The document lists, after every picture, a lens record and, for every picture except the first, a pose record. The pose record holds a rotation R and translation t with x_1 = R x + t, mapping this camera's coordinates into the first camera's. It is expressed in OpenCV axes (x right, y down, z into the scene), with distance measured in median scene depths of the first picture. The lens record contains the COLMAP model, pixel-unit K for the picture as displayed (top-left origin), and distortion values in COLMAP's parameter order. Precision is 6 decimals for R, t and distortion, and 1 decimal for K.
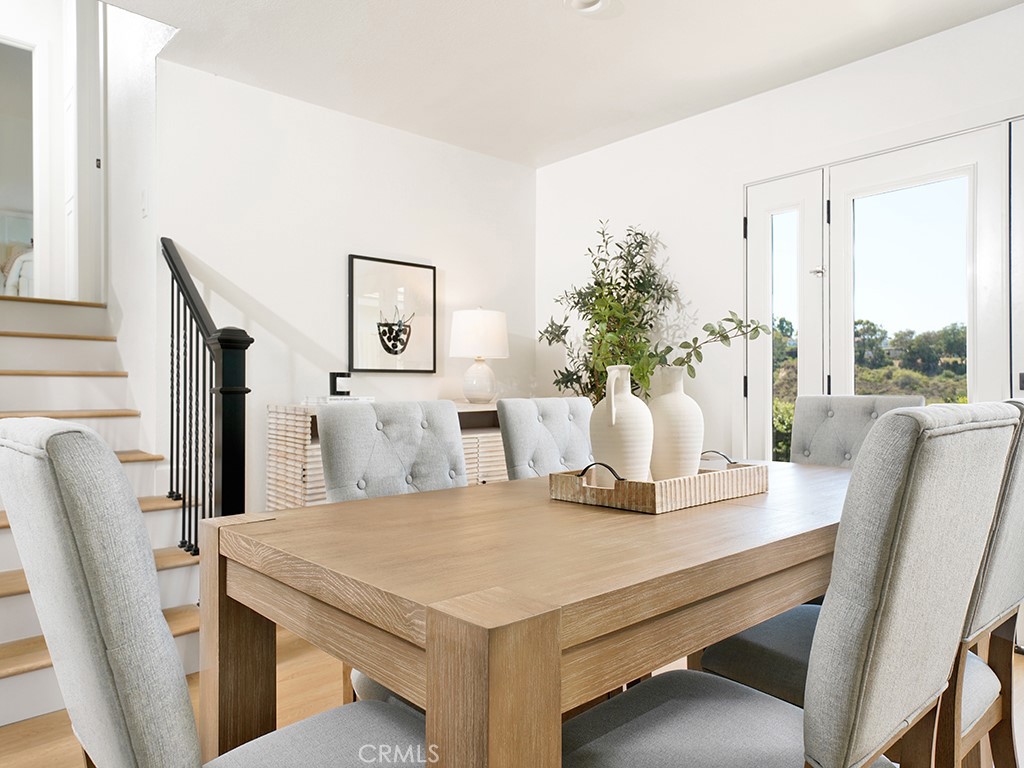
lens RADIAL K [[682.9, 0, 502.4], [0, 682.9, 378.0], [0, 0, 1]] dist [0.023001, -0.004985]
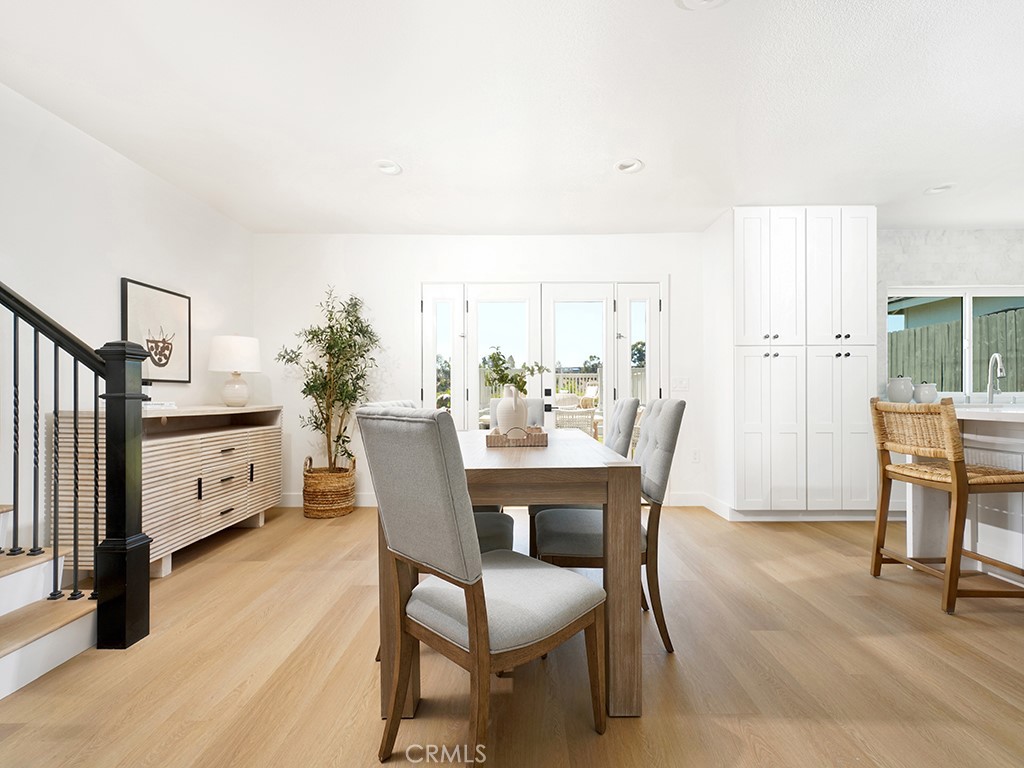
lens RADIAL K [[465.0, 0, 521.2], [0, 465.0, 390.8], [0, 0, 1]] dist [0.001901, -0.000041]
pose [[0.668155, 0.007970, 0.743979, -0.343514], [-0.010787, 0.999941, -0.001025, 0.001364], [-0.743944, -0.007340, 0.668202, -0.013081]]
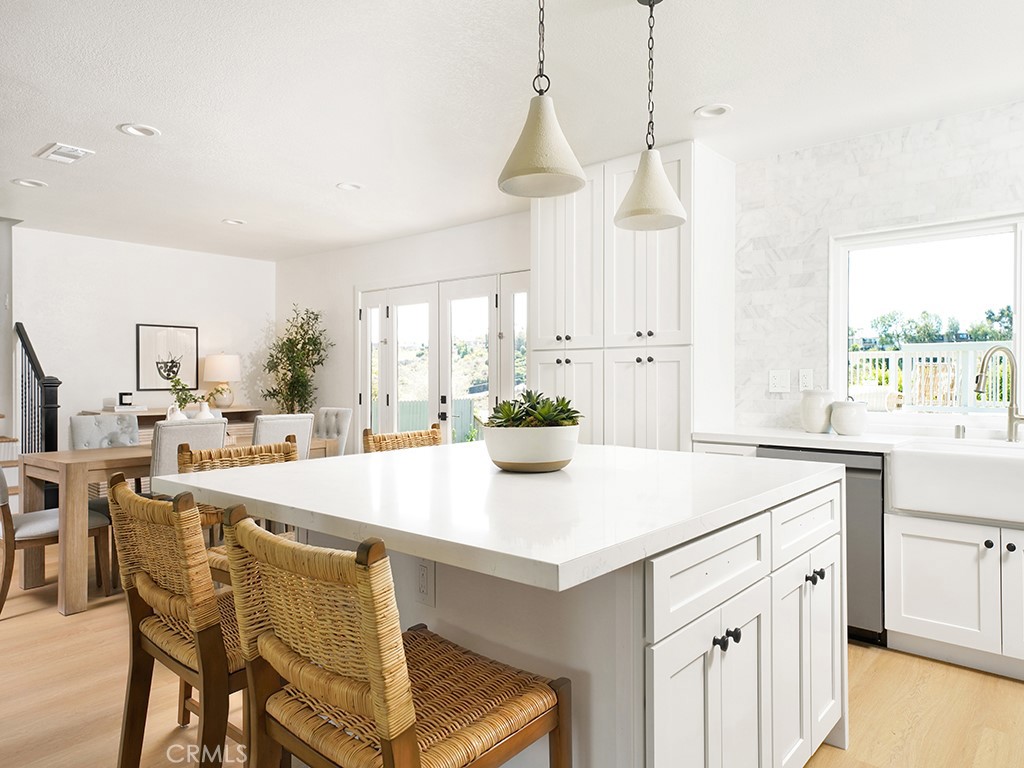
lens RADIAL K [[682.9, 0, 512.7], [0, 682.9, 385.8], [0, 0, 1]] dist [0.023001, -0.004985]
pose [[0.990666, -0.001436, 0.136303, 0.468672], [-0.002136, 0.999658, 0.026056, -0.067143], [-0.136294, -0.026104, 0.990325, -0.838597]]
